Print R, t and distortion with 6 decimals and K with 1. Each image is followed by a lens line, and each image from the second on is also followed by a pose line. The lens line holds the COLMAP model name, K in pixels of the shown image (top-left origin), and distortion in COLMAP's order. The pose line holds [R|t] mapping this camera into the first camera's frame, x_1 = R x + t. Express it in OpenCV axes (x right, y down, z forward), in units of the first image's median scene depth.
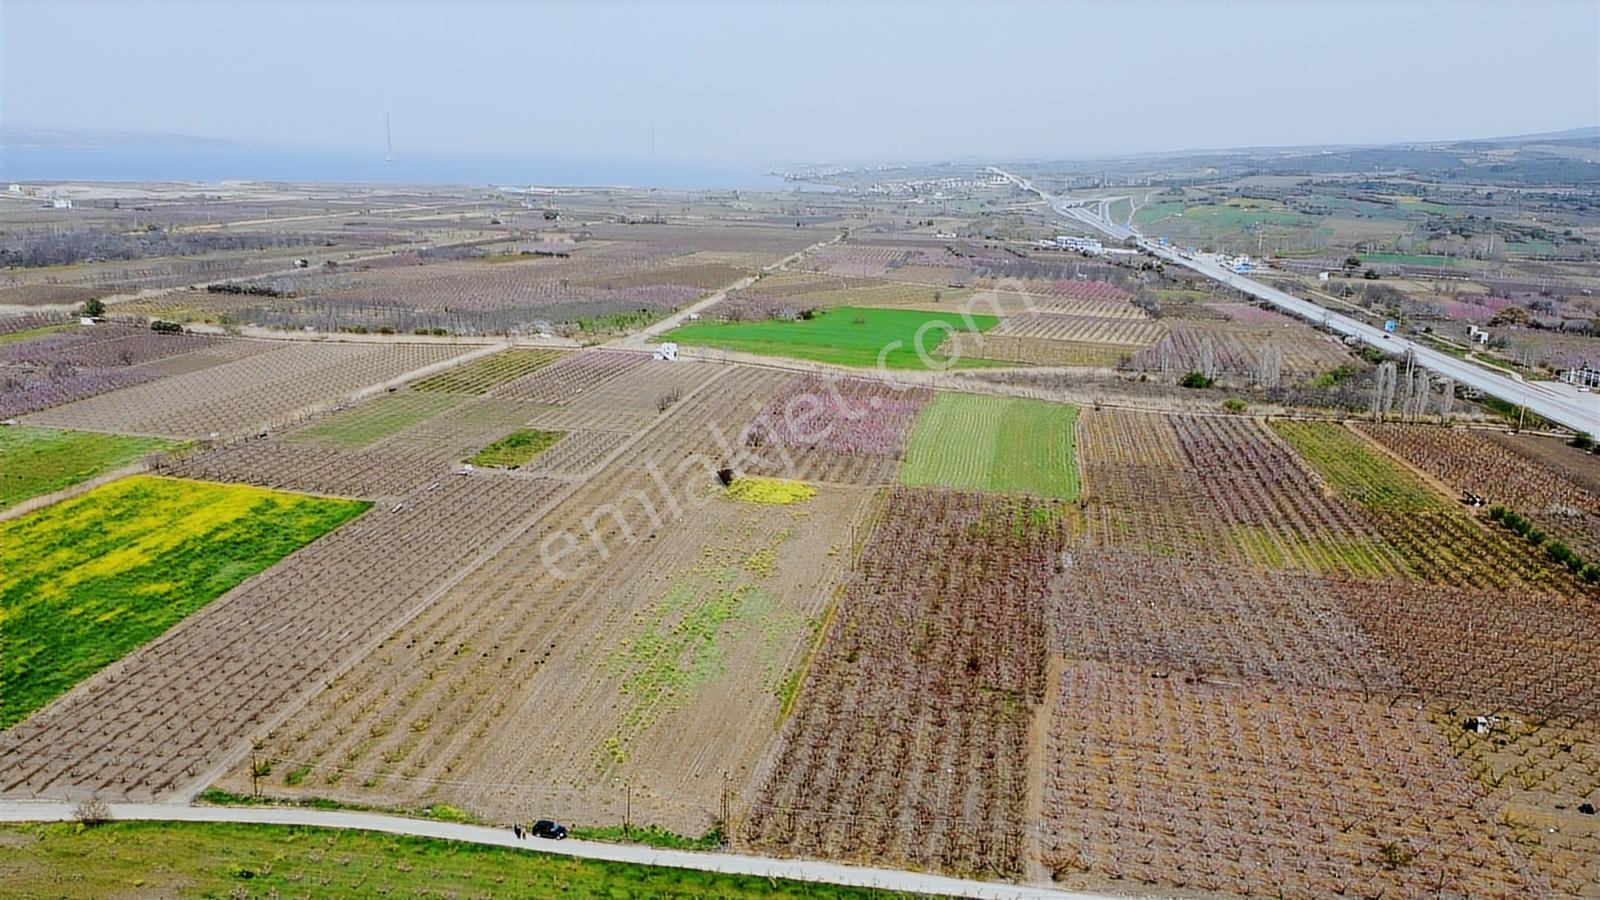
lens RADIAL K [[1206.8, 0, 799.8], [0, 1206.8, 457.6], [0, 0, 1]] dist [0.001522, -0.013380]
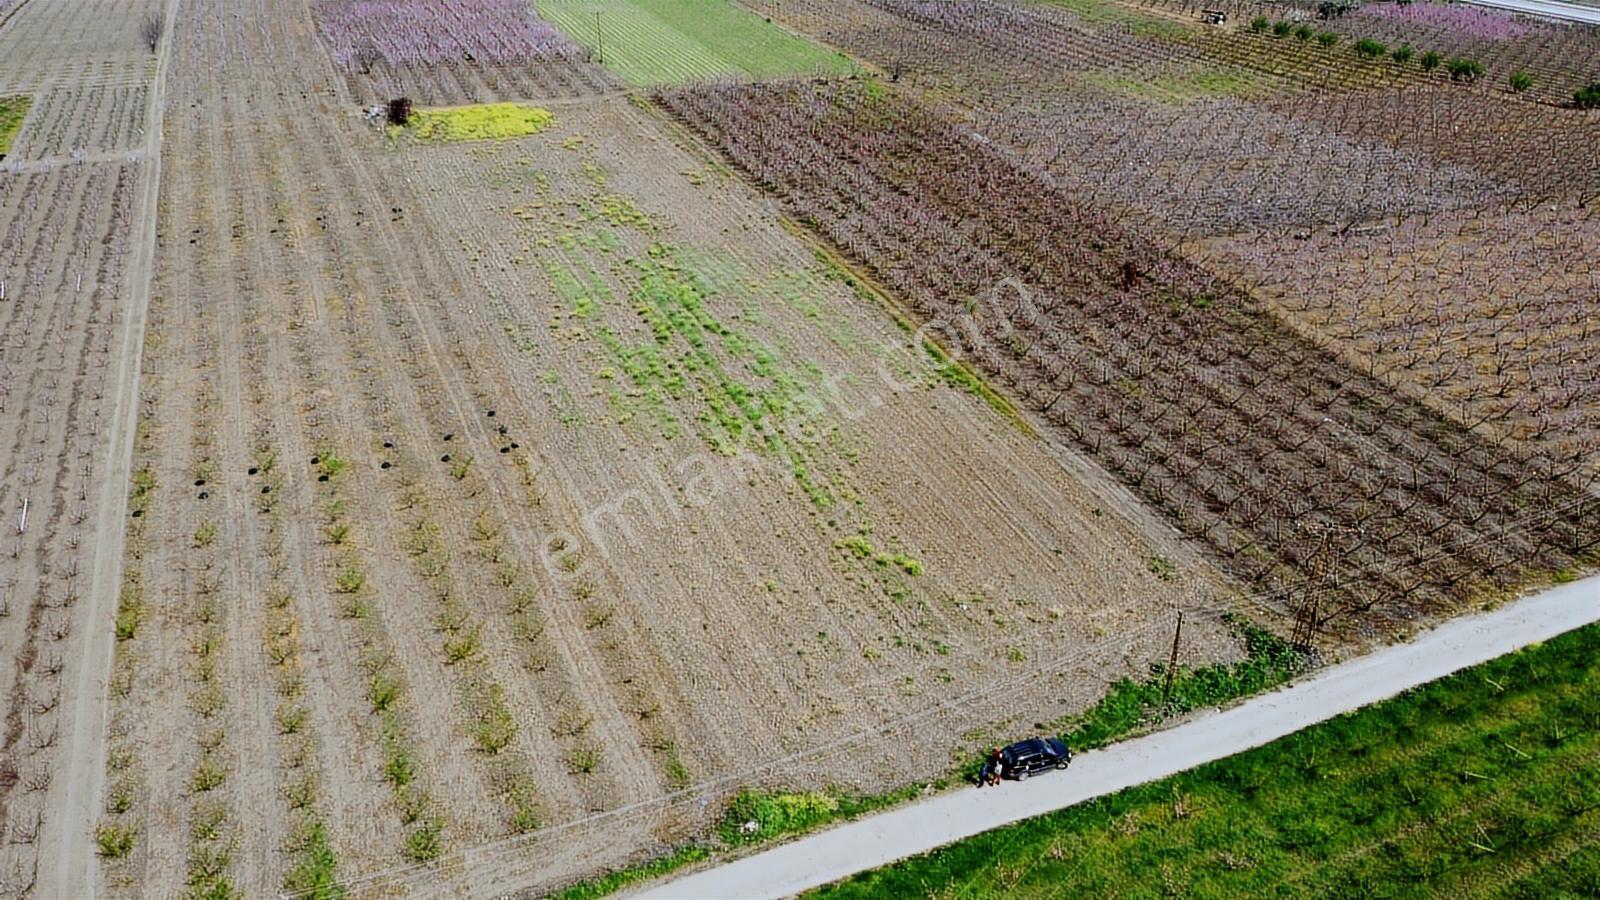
lens RADIAL K [[1207.9, 0, 799.1], [0, 1207.9, 458.9], [0, 0, 1]] dist [-0.006503, -0.001070]
pose [[0.846257, -0.278778, 0.454018, -0.239782], [0.144614, 0.940376, 0.307864, 0.024425], [-0.512773, -0.194874, 0.836115, 0.355855]]
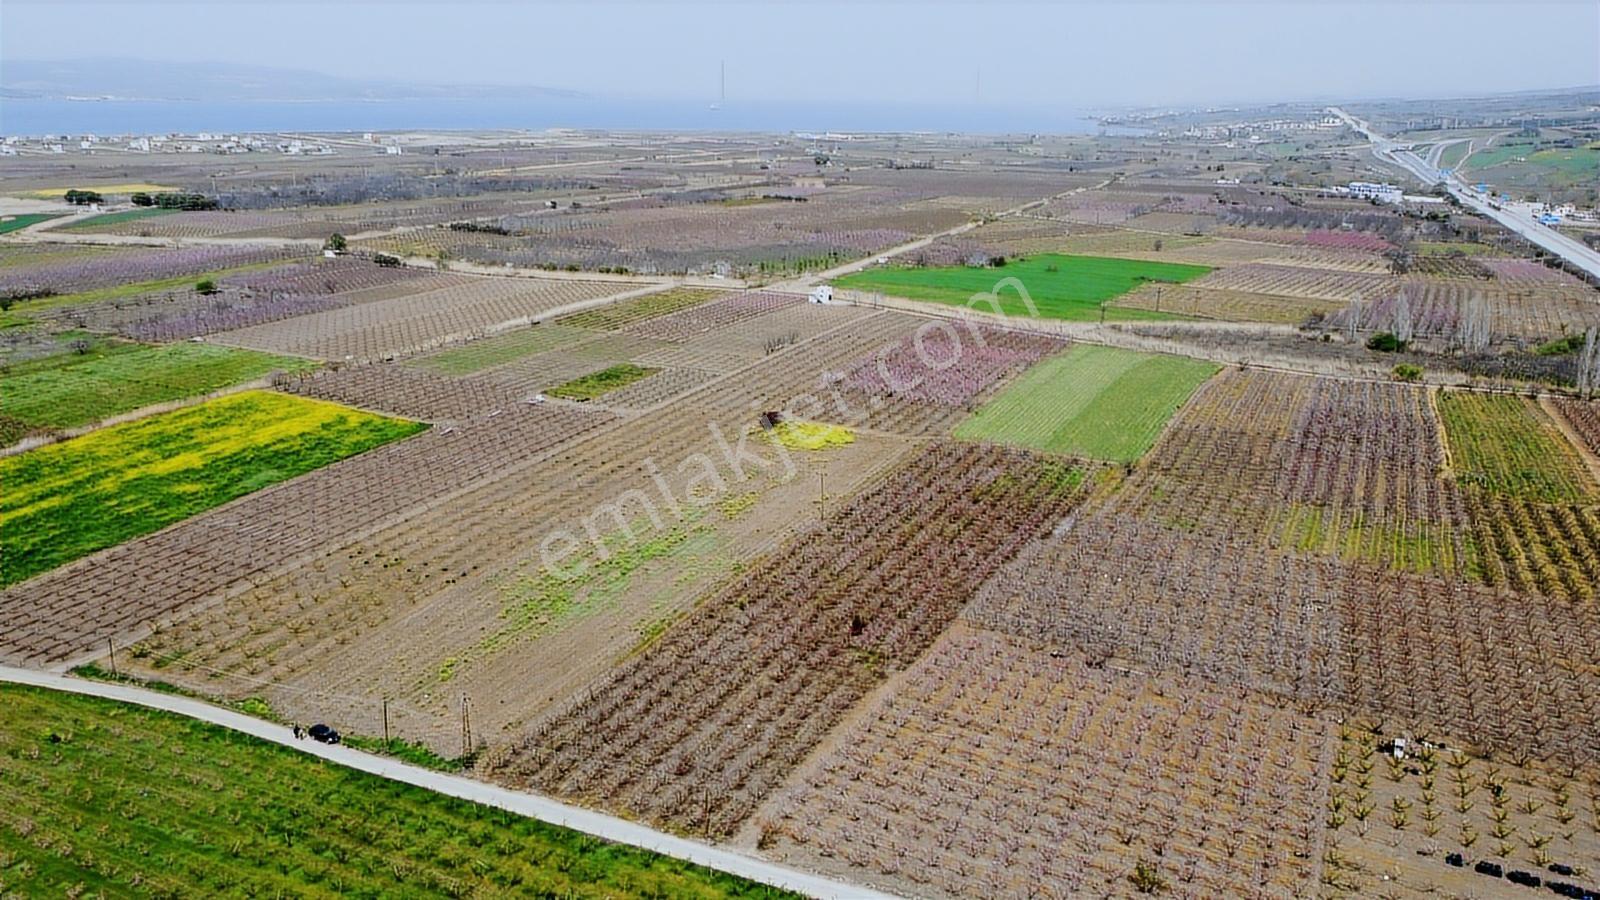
lens RADIAL K [[1206.8, 0, 799.8], [0, 1206.8, 457.6], [0, 0, 1]] dist [0.001522, -0.013380]
pose [[0.965540, 0.060496, -0.253128, 0.231755], [-0.049828, 0.997587, 0.048350, -0.001846], [0.255442, -0.034071, 0.966224, 0.050914]]
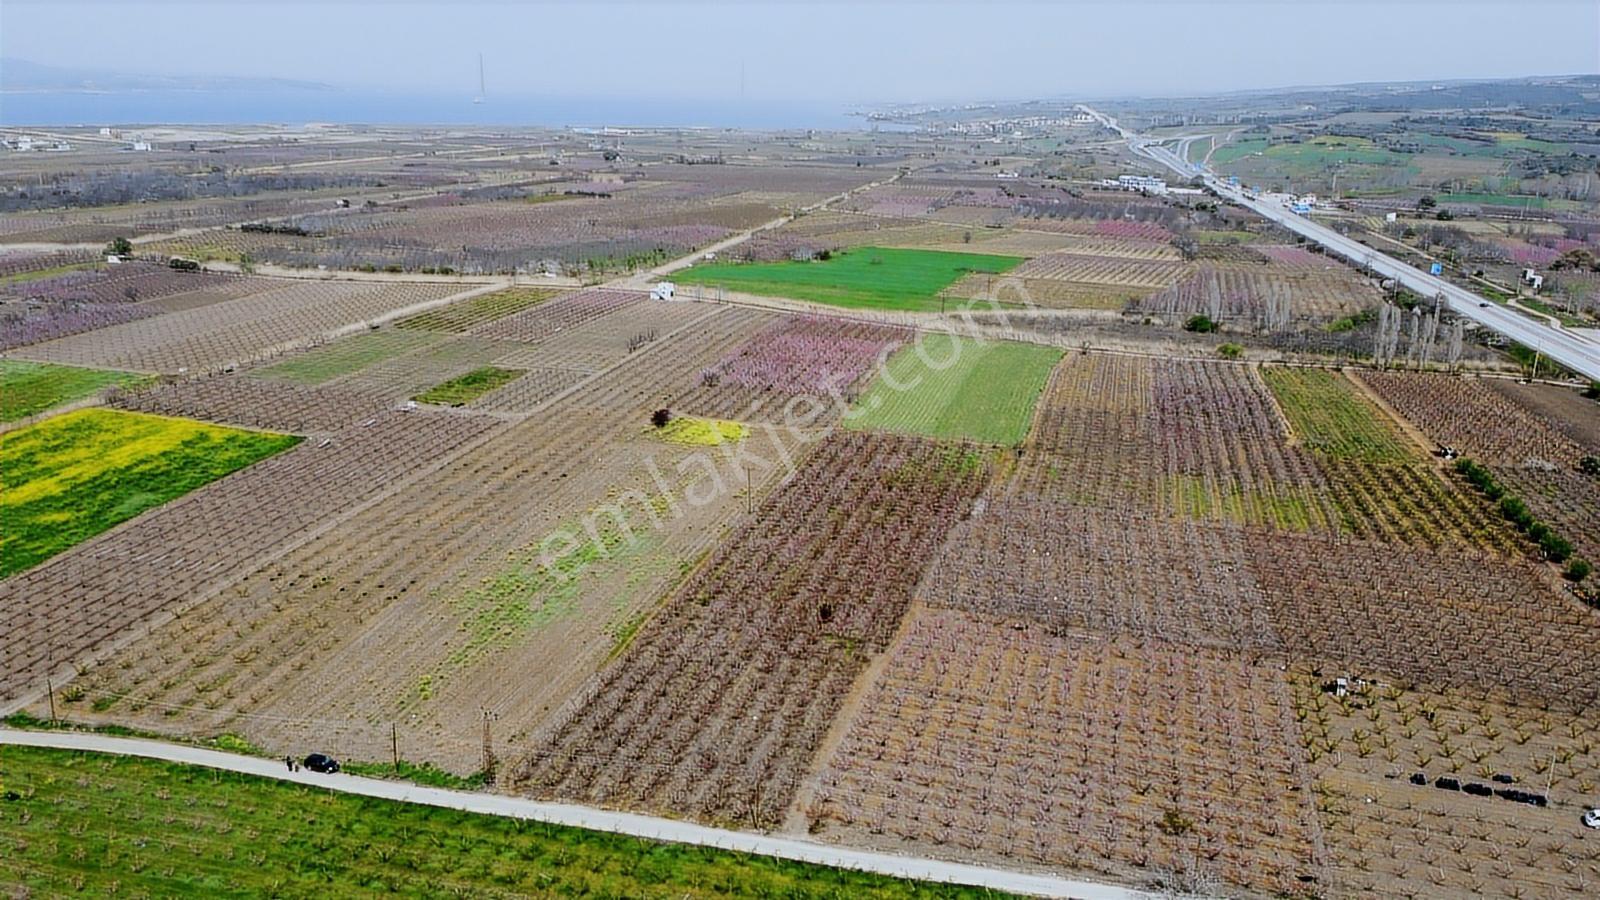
lens RADIAL K [[1207.9, 0, 799.1], [0, 1207.9, 458.9], [0, 0, 1]] dist [-0.006503, -0.001070]
pose [[0.997101, 0.015371, -0.074523, 0.134775], [-0.011838, 0.998795, 0.047629, 0.001873], [0.075165, -0.046609, 0.996081, 0.023302]]
